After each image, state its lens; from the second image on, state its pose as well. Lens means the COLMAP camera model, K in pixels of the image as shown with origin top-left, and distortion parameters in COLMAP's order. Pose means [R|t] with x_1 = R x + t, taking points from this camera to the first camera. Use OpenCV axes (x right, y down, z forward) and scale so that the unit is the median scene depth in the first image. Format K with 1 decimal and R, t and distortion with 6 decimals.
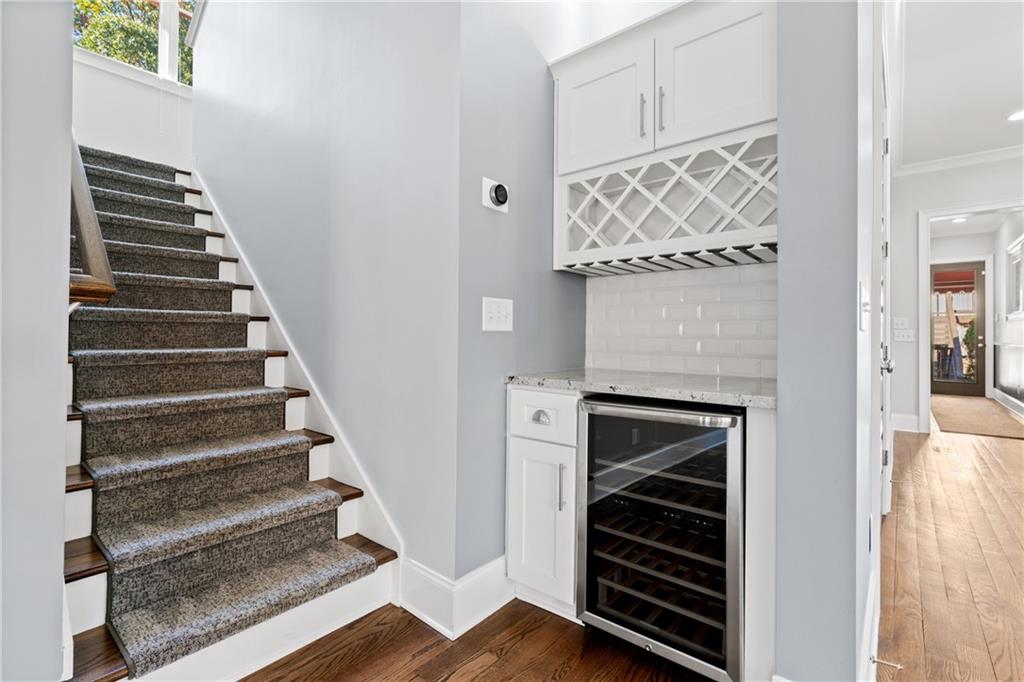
lens RADIAL K [[462.6, 0, 511.3], [0, 462.6, 335.4], [0, 0, 1]] dist [-0.010963, -0.000229]
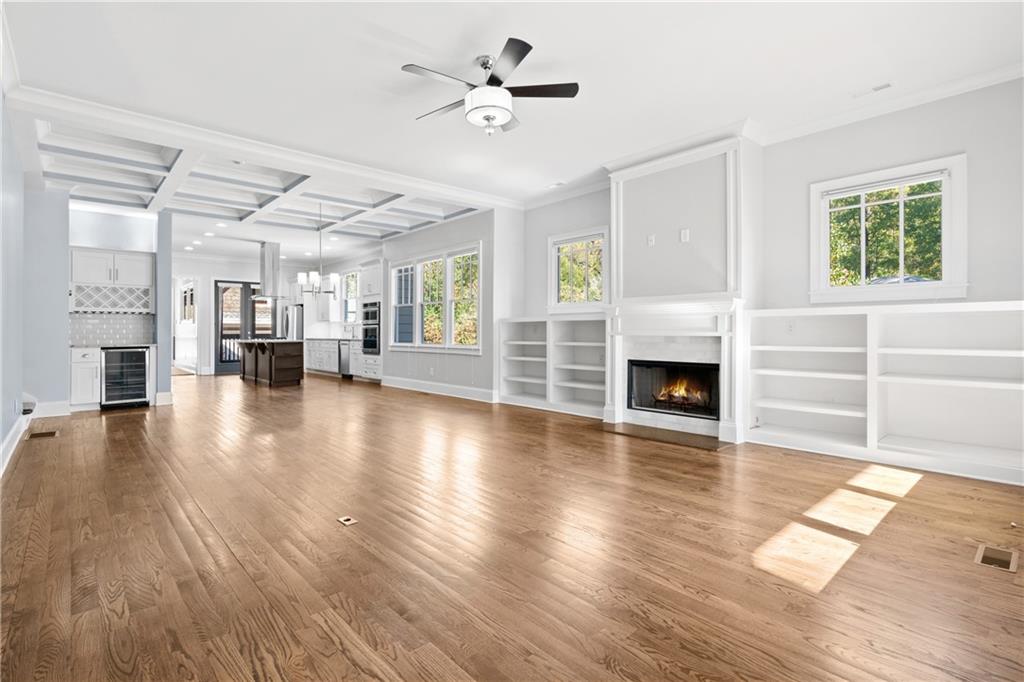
lens RADIAL K [[485.4, 0, 516.0], [0, 485.4, 325.9], [0, 0, 1]] dist [0.000465, 0.000202]
pose [[0.132837, 0.002944, 0.991134, -3.128420], [0.009060, 0.999950, -0.004185, -0.010084], [-0.991097, 0.009536, 0.132803, -2.737524]]
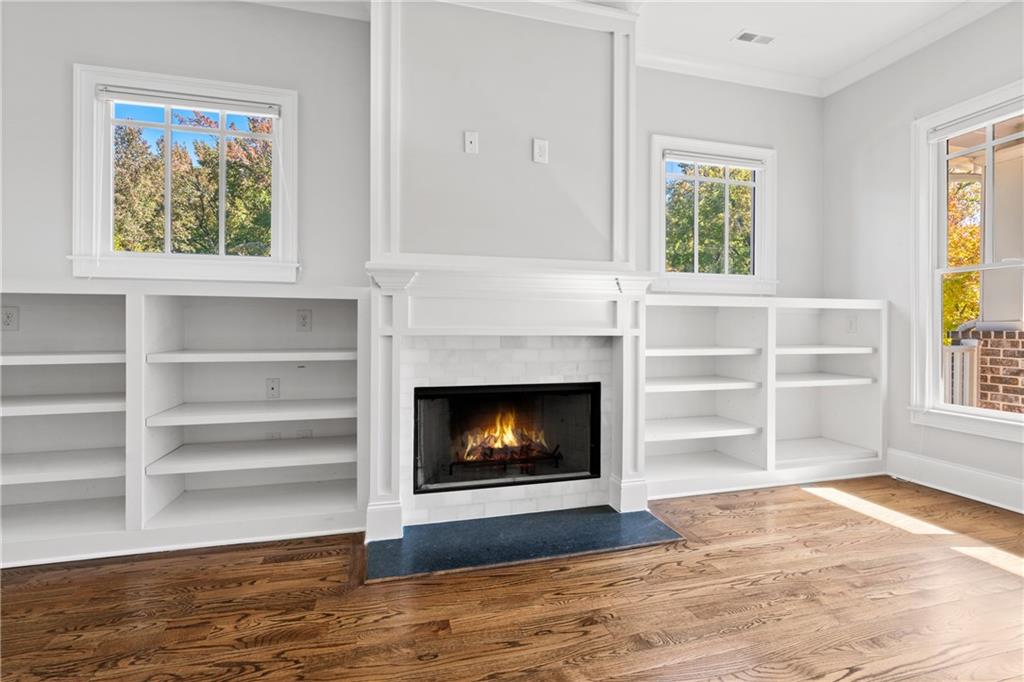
lens RADIAL K [[509.5, 0, 491.2], [0, 509.5, 339.3], [0, 0, 1]] dist [-0.018514, -0.000566]
pose [[-0.829201, -0.006314, 0.558915, -1.005094], [-0.001317, 0.999955, 0.009344, 0.043165], [-0.558949, 0.007012, -0.829172, -1.928782]]
